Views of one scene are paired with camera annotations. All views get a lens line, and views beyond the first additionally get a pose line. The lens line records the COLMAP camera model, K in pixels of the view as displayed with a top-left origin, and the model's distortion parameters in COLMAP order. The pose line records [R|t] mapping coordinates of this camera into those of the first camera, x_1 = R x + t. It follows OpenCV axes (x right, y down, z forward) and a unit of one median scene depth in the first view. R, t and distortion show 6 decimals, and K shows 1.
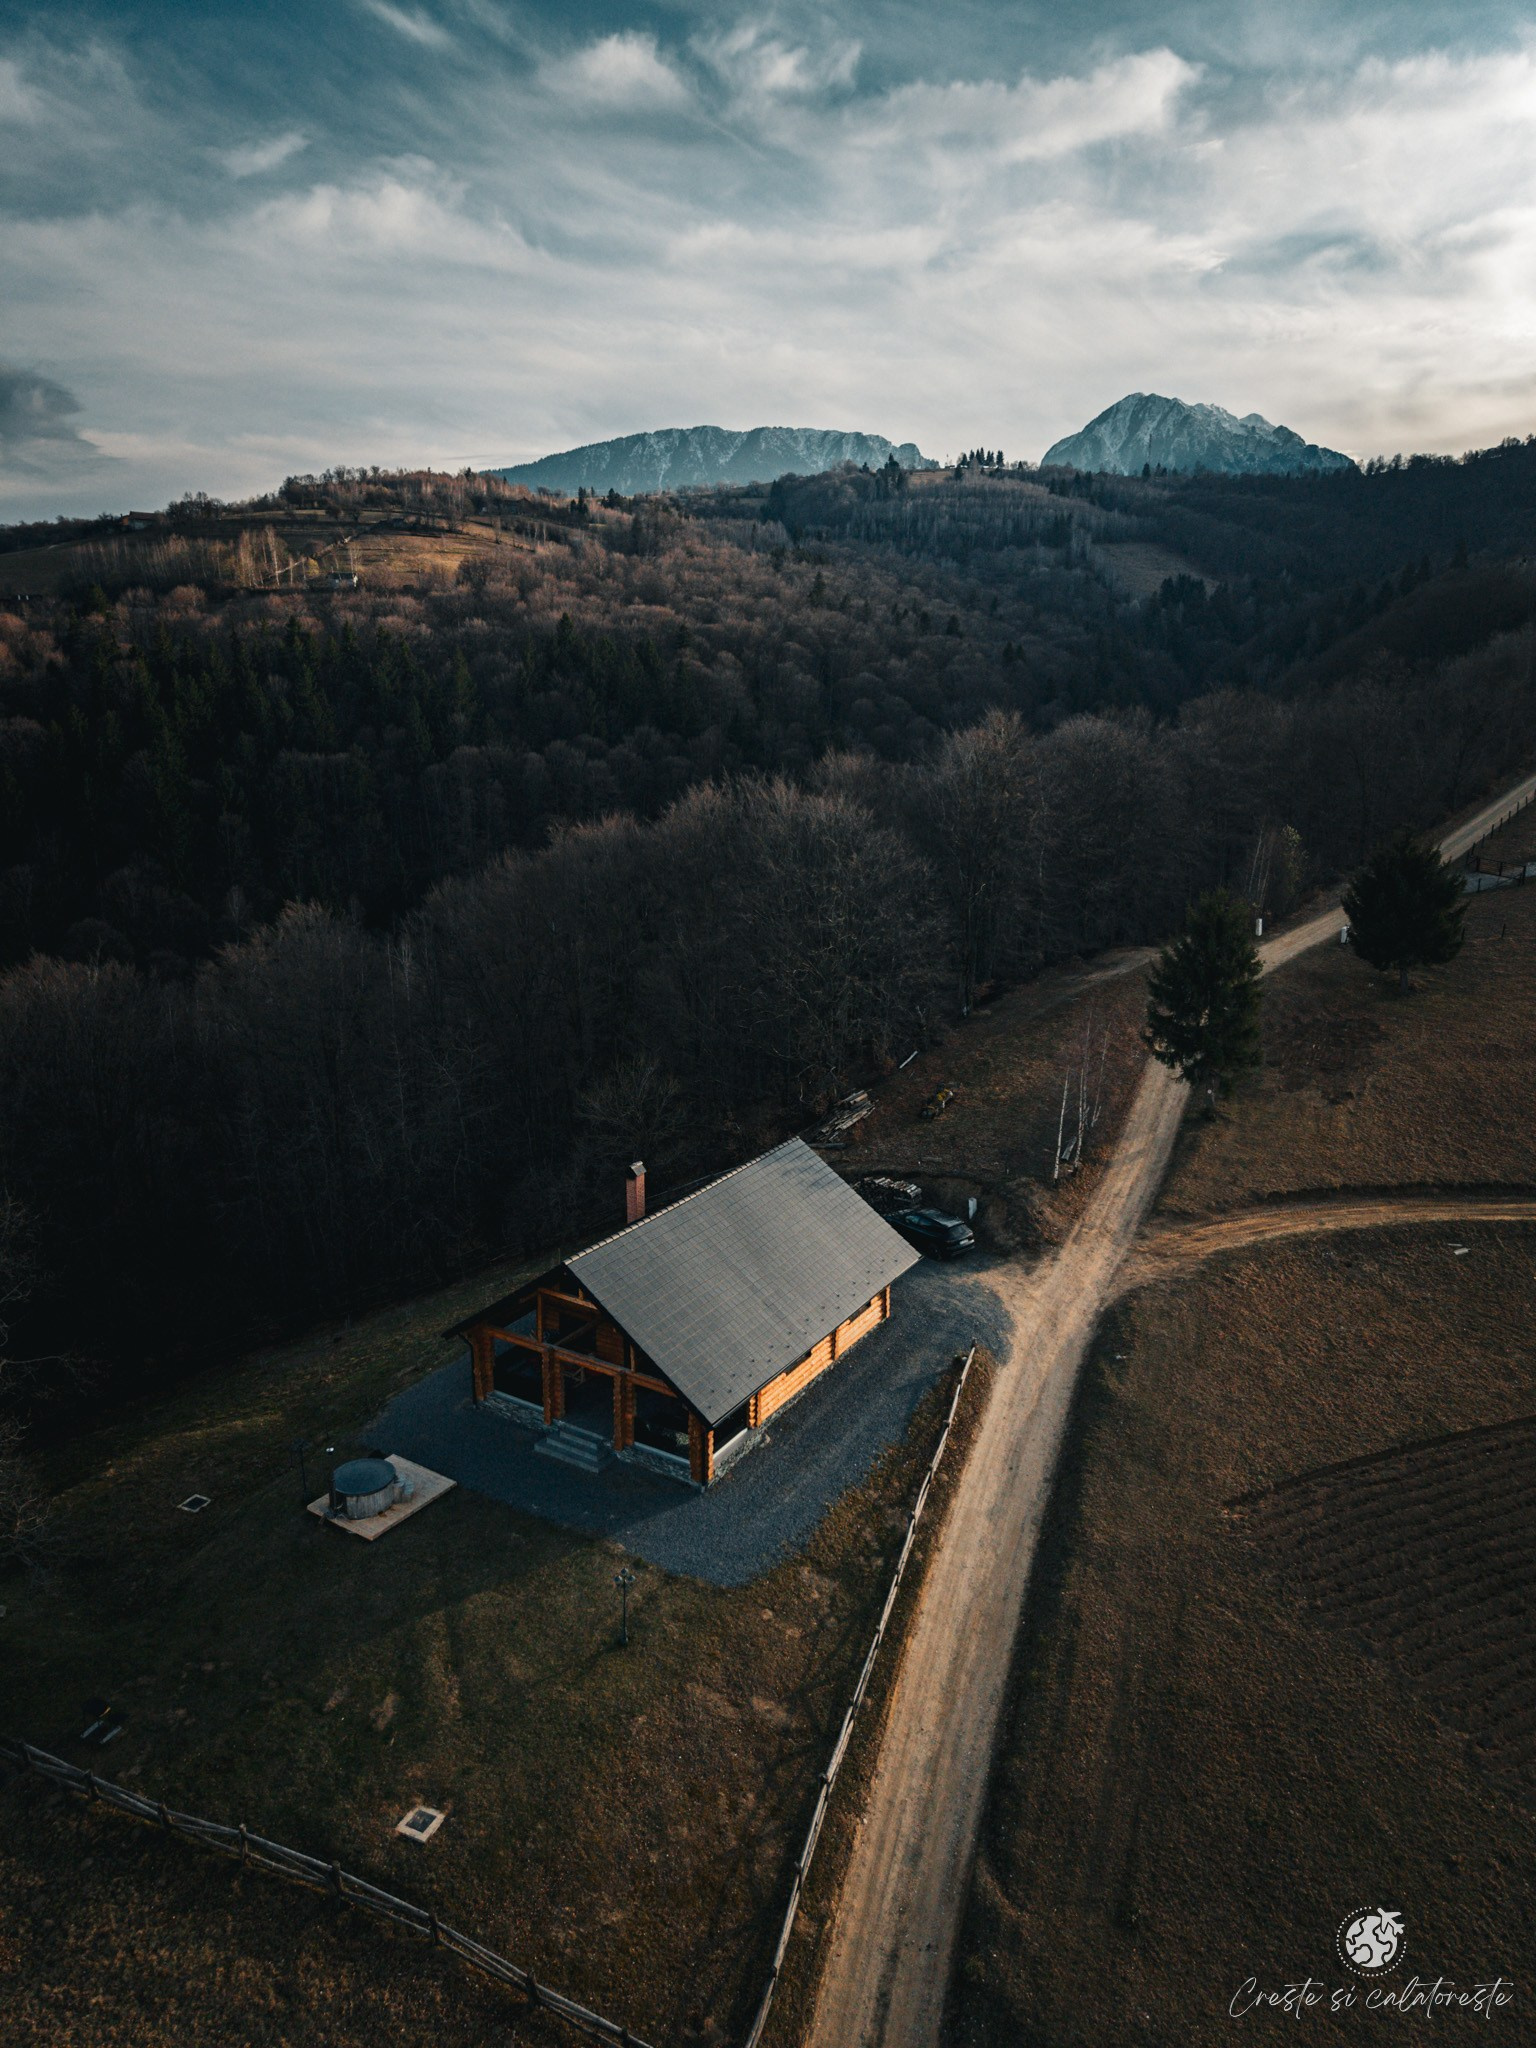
lens RADIAL K [[1378.6, 0, 776.0], [0, 1378.6, 1015.2], [0, 0, 1]] dist [0.016512, -0.016014]
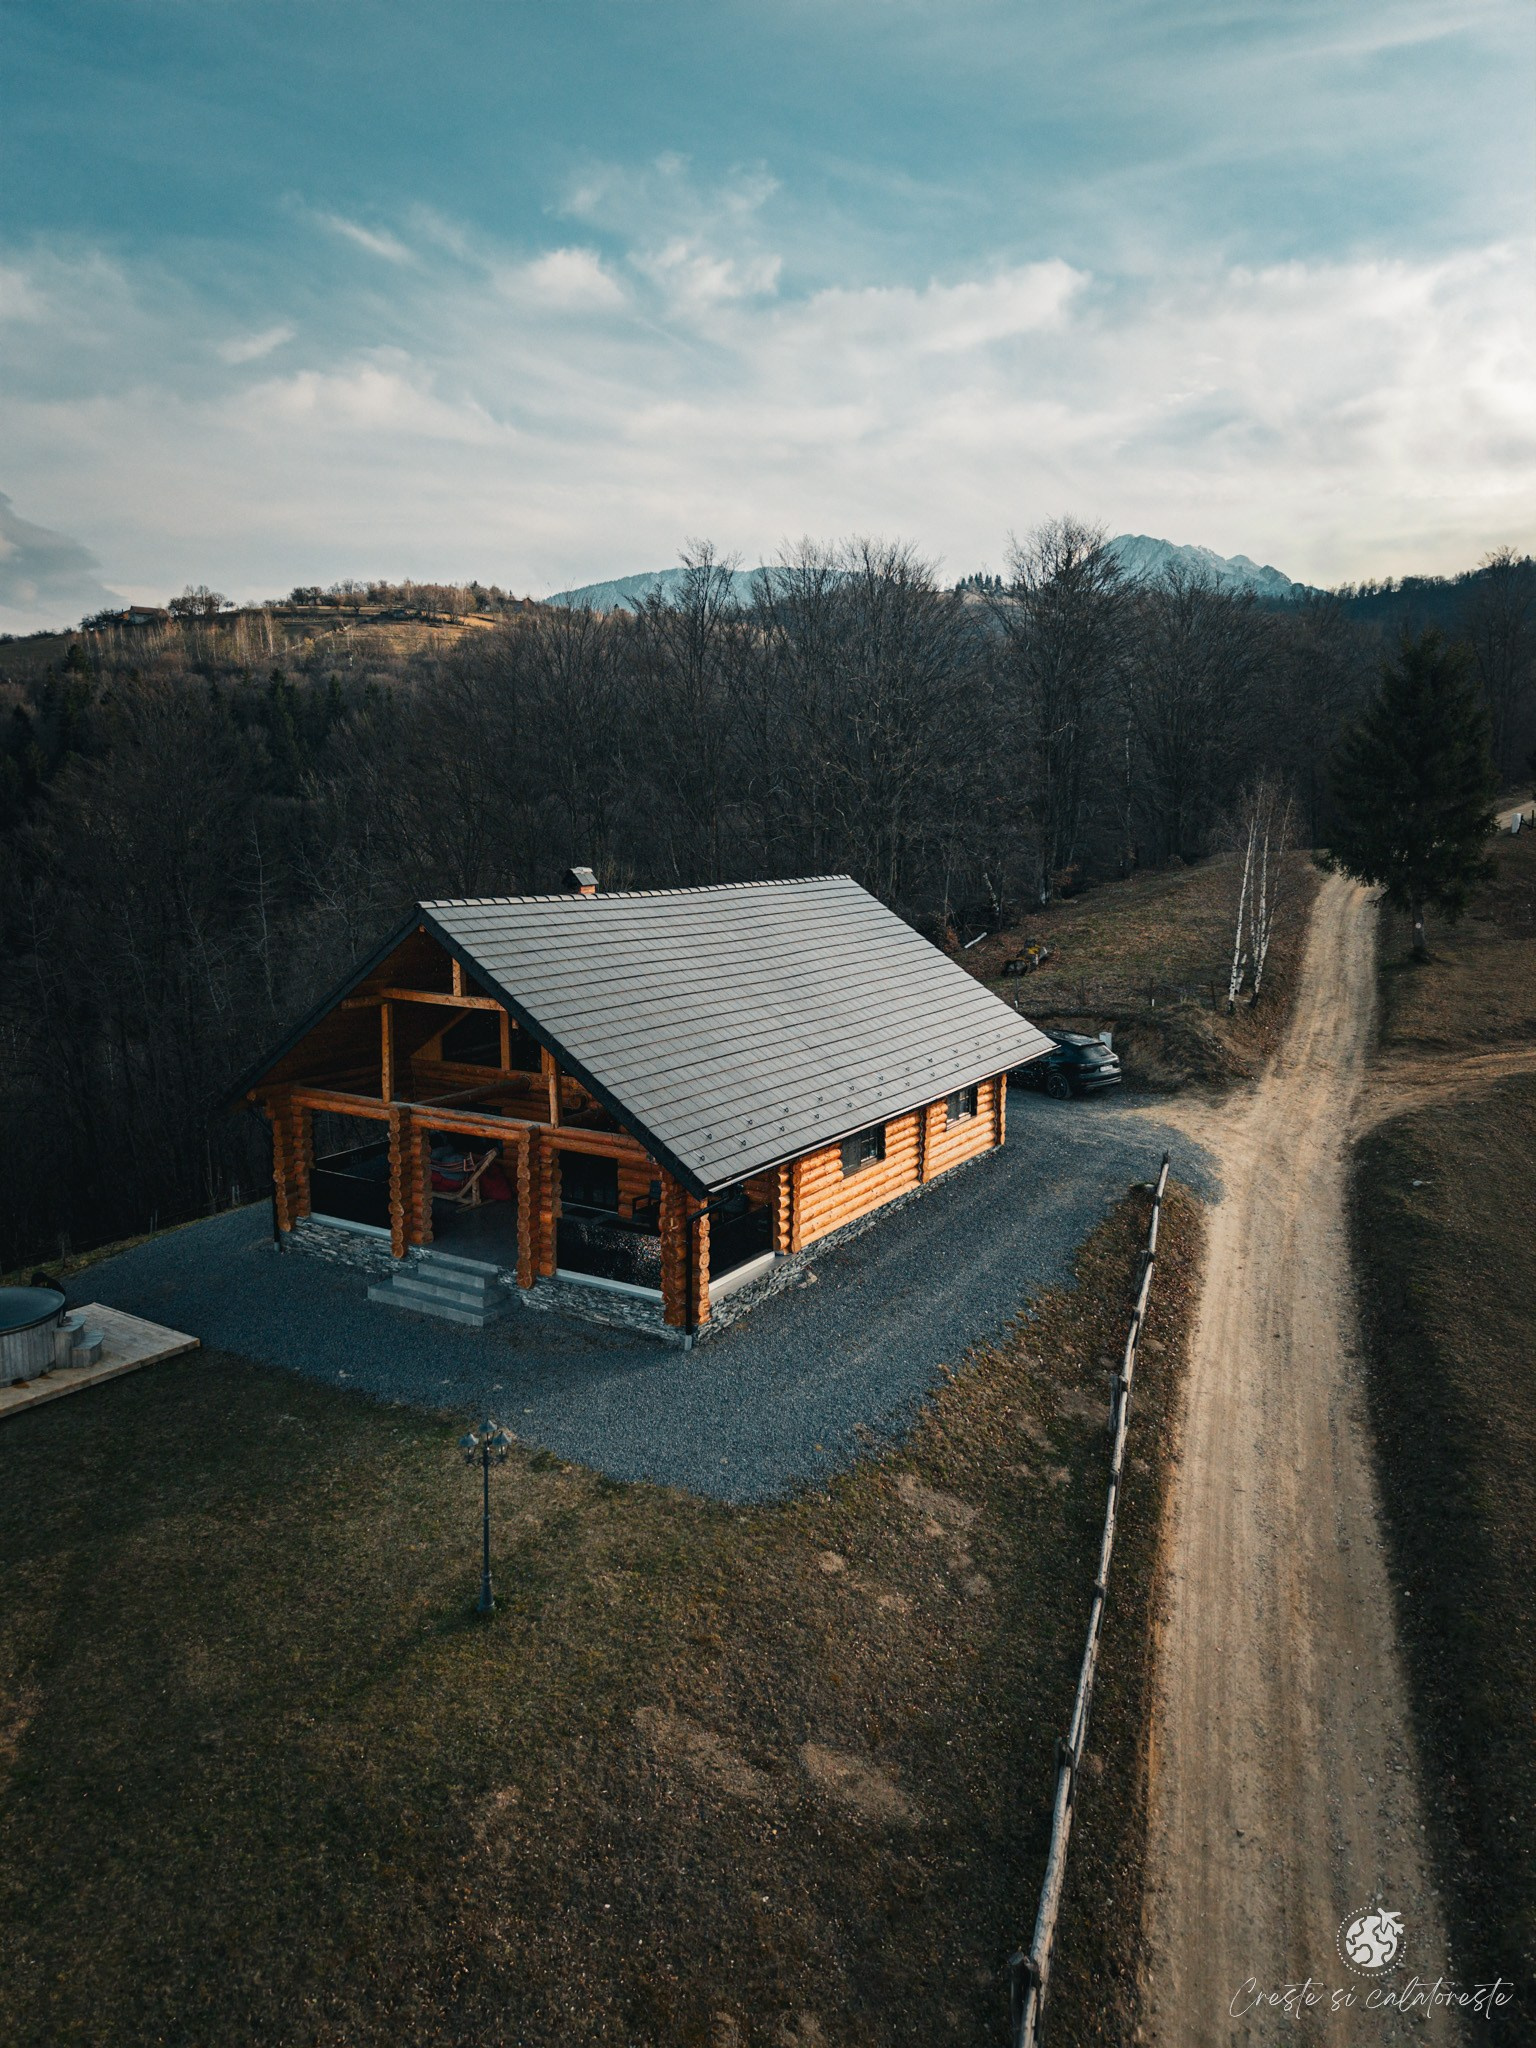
lens RADIAL K [[1378.6, 0, 776.0], [0, 1378.6, 1015.2], [0, 0, 1]] dist [0.016512, -0.016014]
pose [[0.999999, -0.000259, -0.001222, -0.016781], [0.000147, 0.995840, -0.091116, 0.221402], [0.001240, 0.091116, 0.995840, 0.405953]]
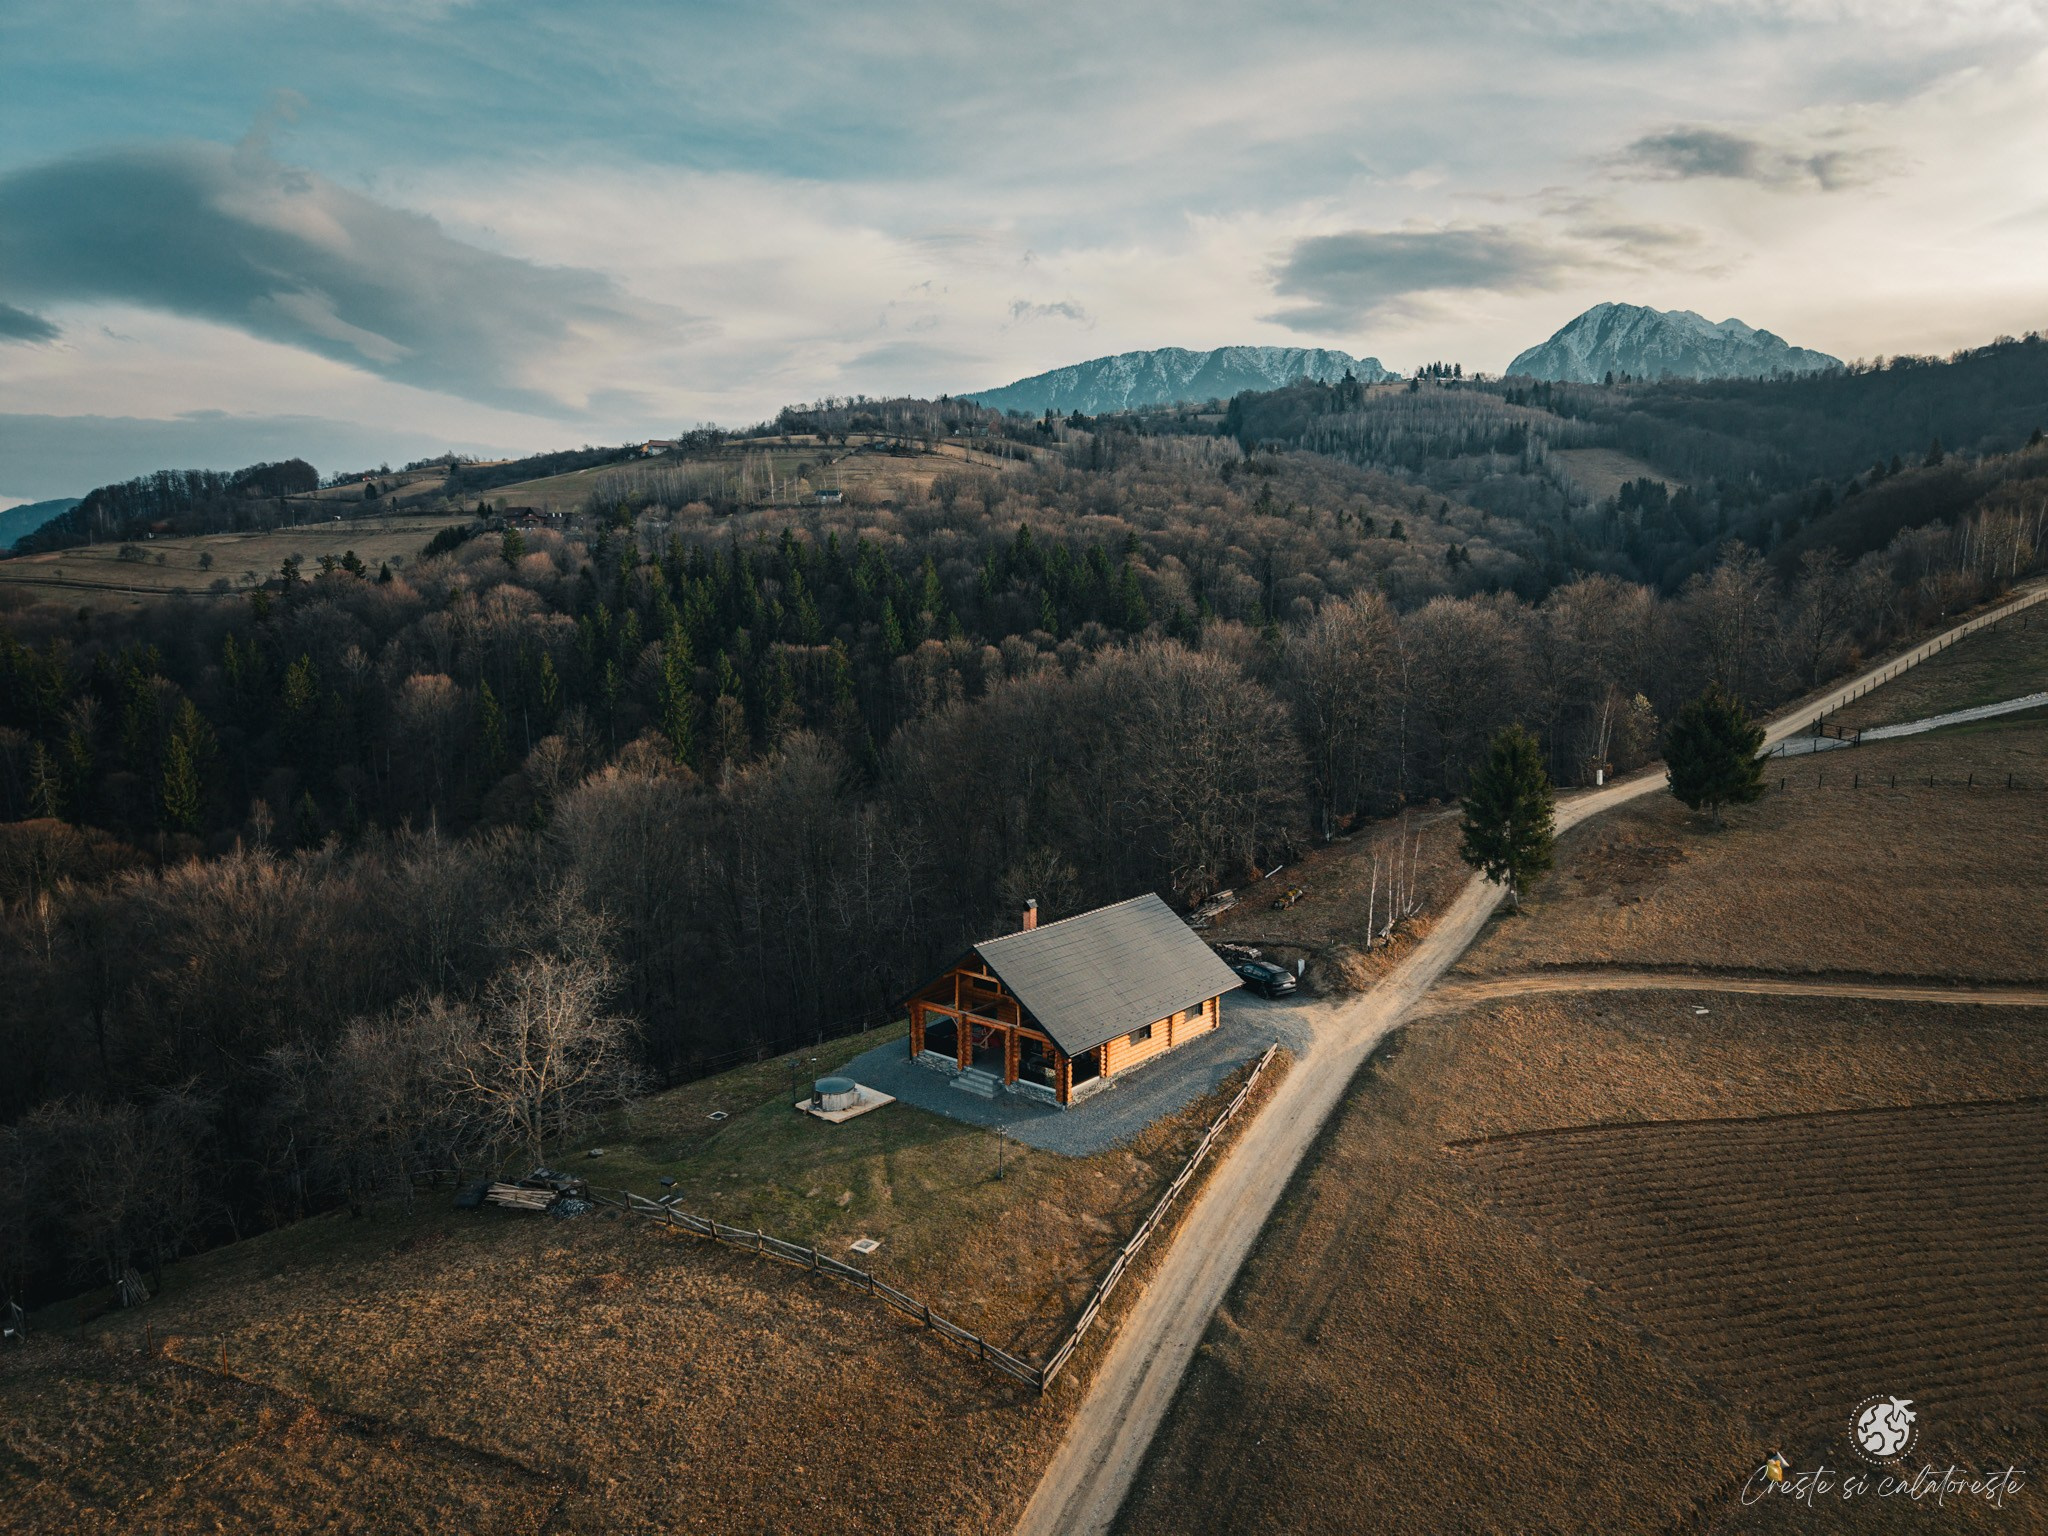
lens RADIAL K [[1373.1, 0, 1028.4], [0, 1373.1, 765.8], [0, 0, 1]] dist [0.046139, -0.069380]
pose [[0.989034, 0.014670, -0.146958, 0.093597], [-0.030602, 0.993815, -0.106745, 0.118110], [0.144484, 0.110072, 0.983366, -0.359643]]
